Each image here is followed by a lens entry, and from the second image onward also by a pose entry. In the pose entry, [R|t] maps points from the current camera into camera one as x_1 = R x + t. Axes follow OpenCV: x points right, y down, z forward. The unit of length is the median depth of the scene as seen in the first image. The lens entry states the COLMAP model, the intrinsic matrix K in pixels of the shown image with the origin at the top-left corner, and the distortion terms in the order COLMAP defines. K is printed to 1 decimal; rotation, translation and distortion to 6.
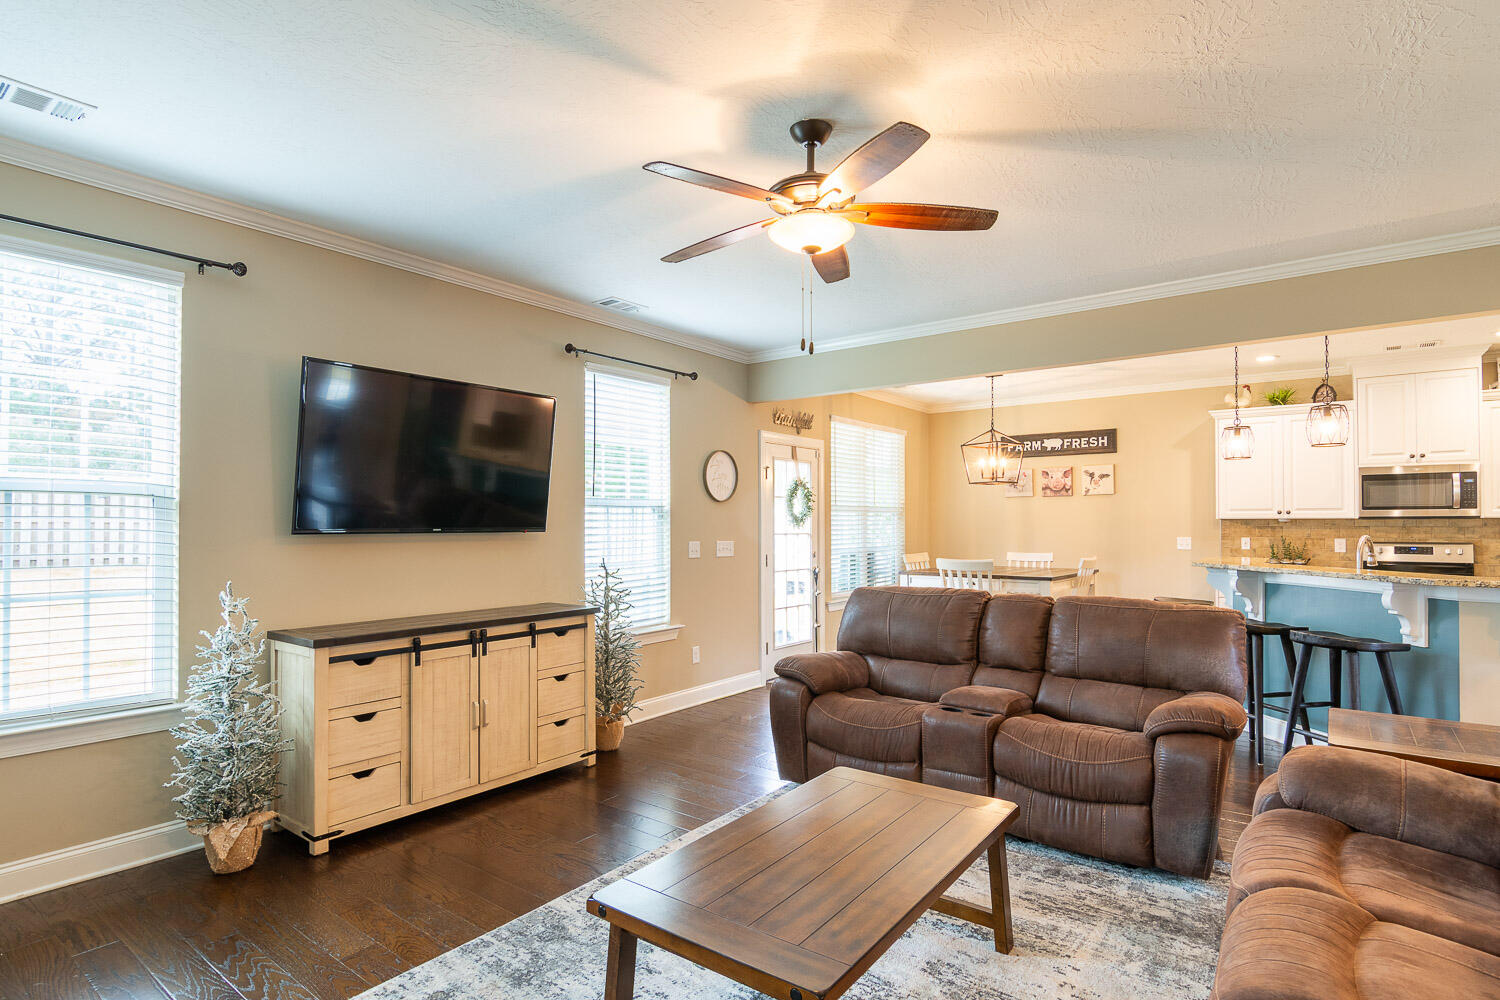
lens RADIAL K [[776.4, 0, 741.8], [0, 776.4, 511.3], [0, 0, 1]] dist [-0.012854, -0.000165]
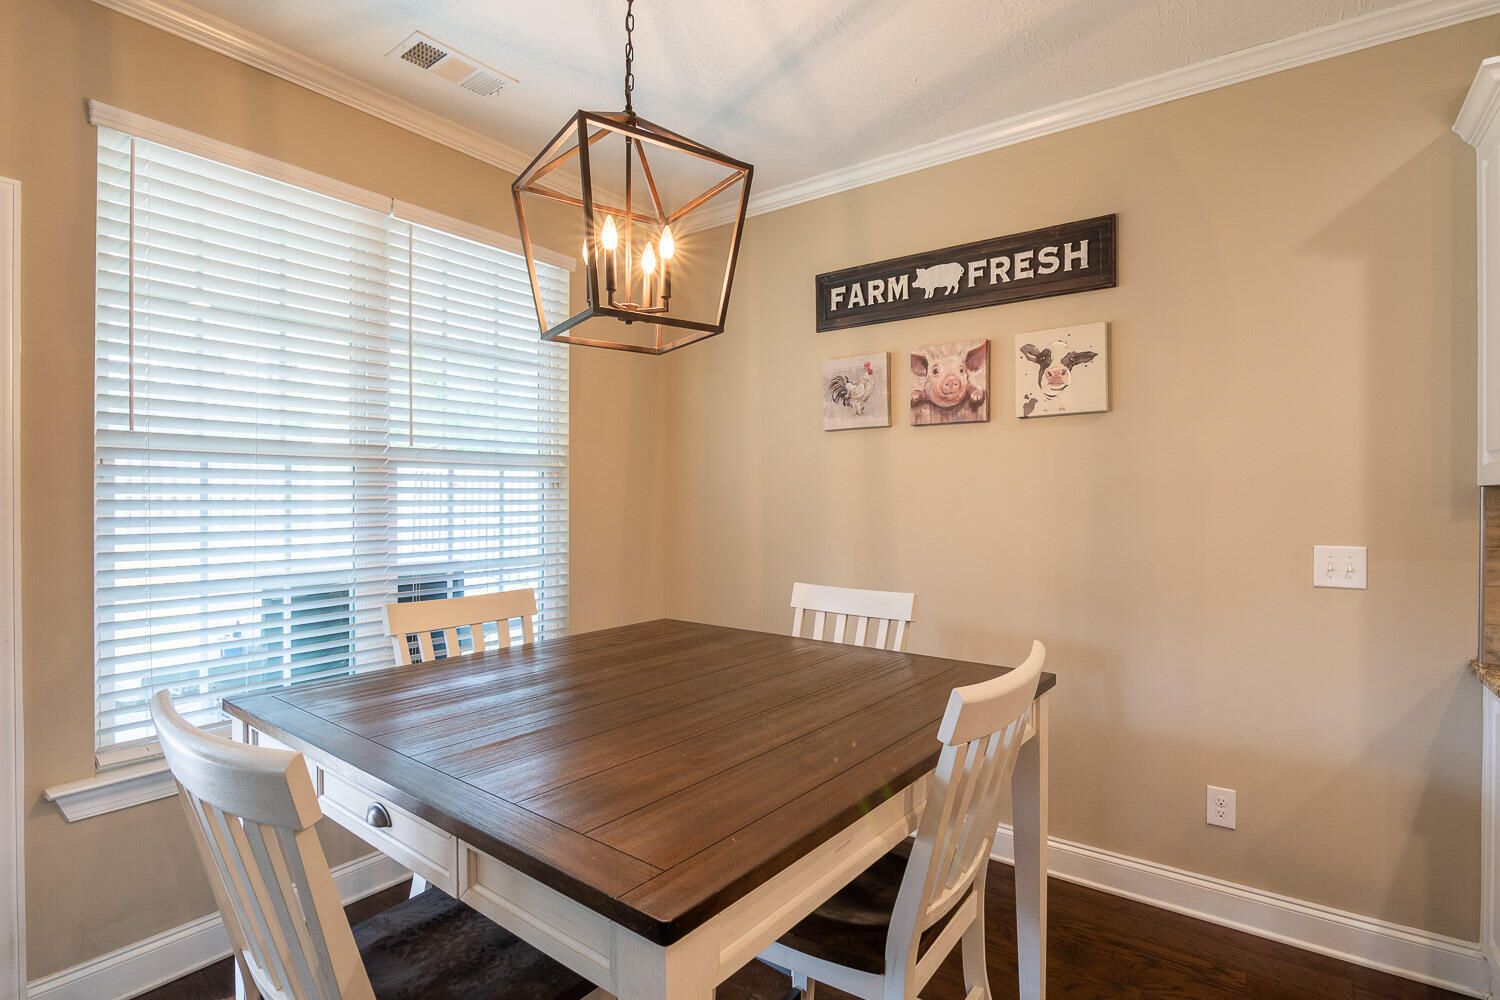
lens RADIAL K [[729.6, 0, 754.2], [0, 729.6, 497.2], [0, 0, 1]] dist [-0.008352, -0.002284]
pose [[0.999720, 0.002366, 0.023545, 0.358048], [-0.002739, 0.999871, 0.015827, 0.011525], [-0.023504, -0.015887, 0.999597, 0.768232]]
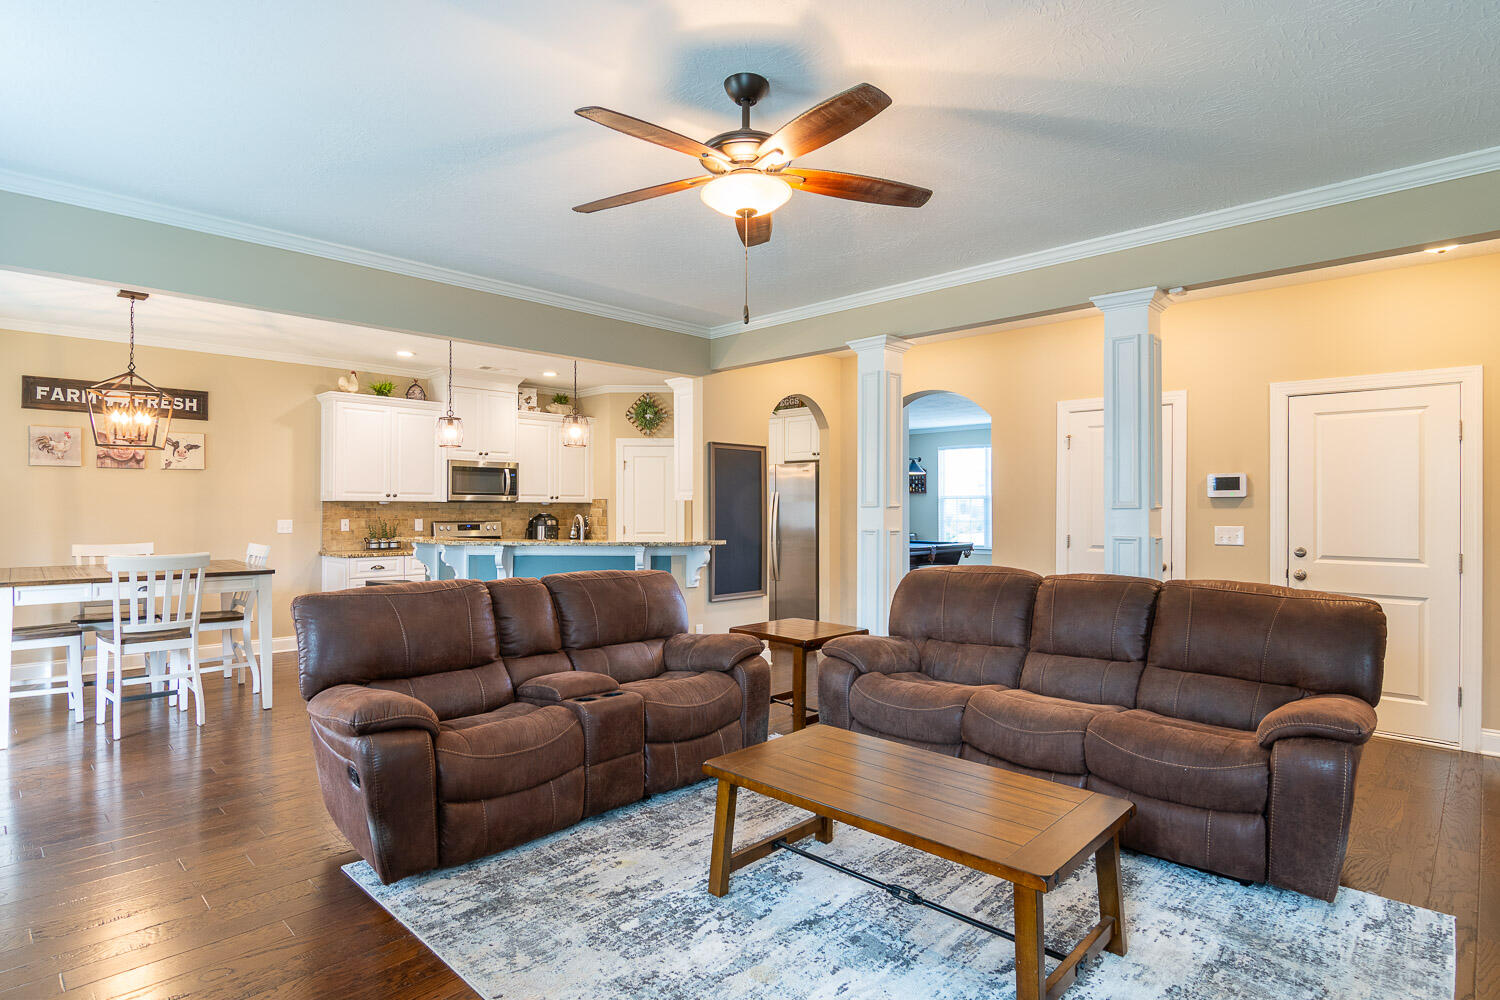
lens RADIAL K [[776.4, 0, 756.7], [0, 776.4, 505.7], [0, 0, 1]] dist [-0.012854, -0.000165]
pose [[0.109871, 0.003902, 0.993938, -0.316255], [-0.019917, 0.999800, -0.001724, 0.007081], [-0.993746, -0.019607, 0.109927, 0.348296]]
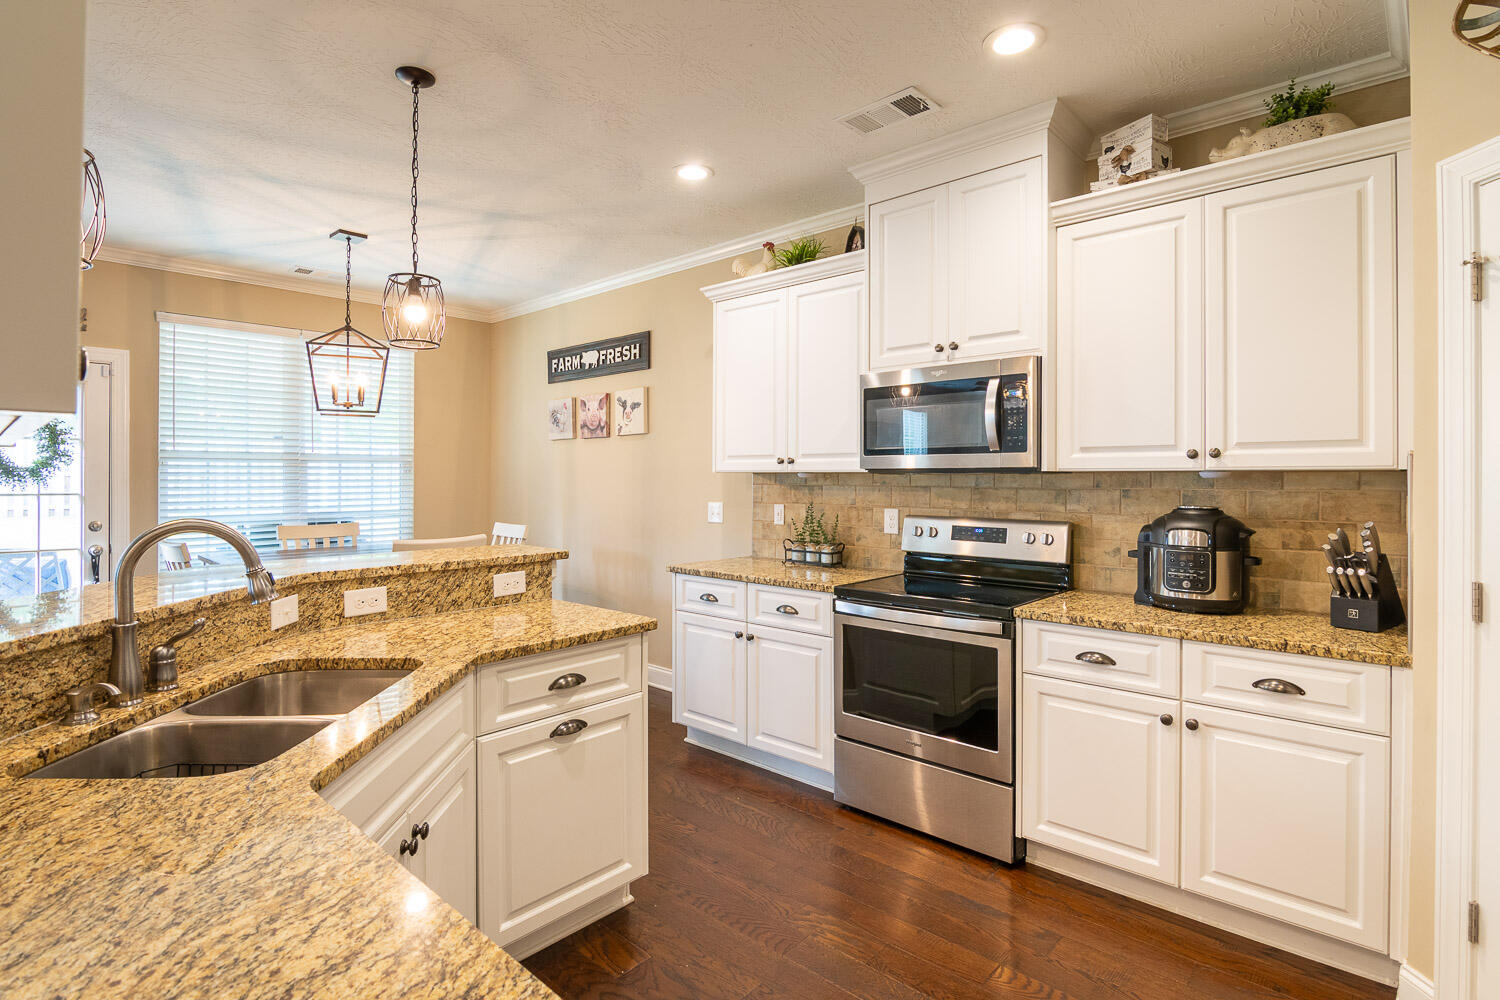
lens RADIAL K [[729.6, 0, 756.8], [0, 729.6, 483.8], [0, 0, 1]] dist [-0.008352, -0.002284]
pose [[0.997020, 0.002954, -0.077088, 0.690072], [-0.000826, 0.999618, 0.027621, 0.003091], [0.077140, -0.027475, 0.996642, 0.448990]]
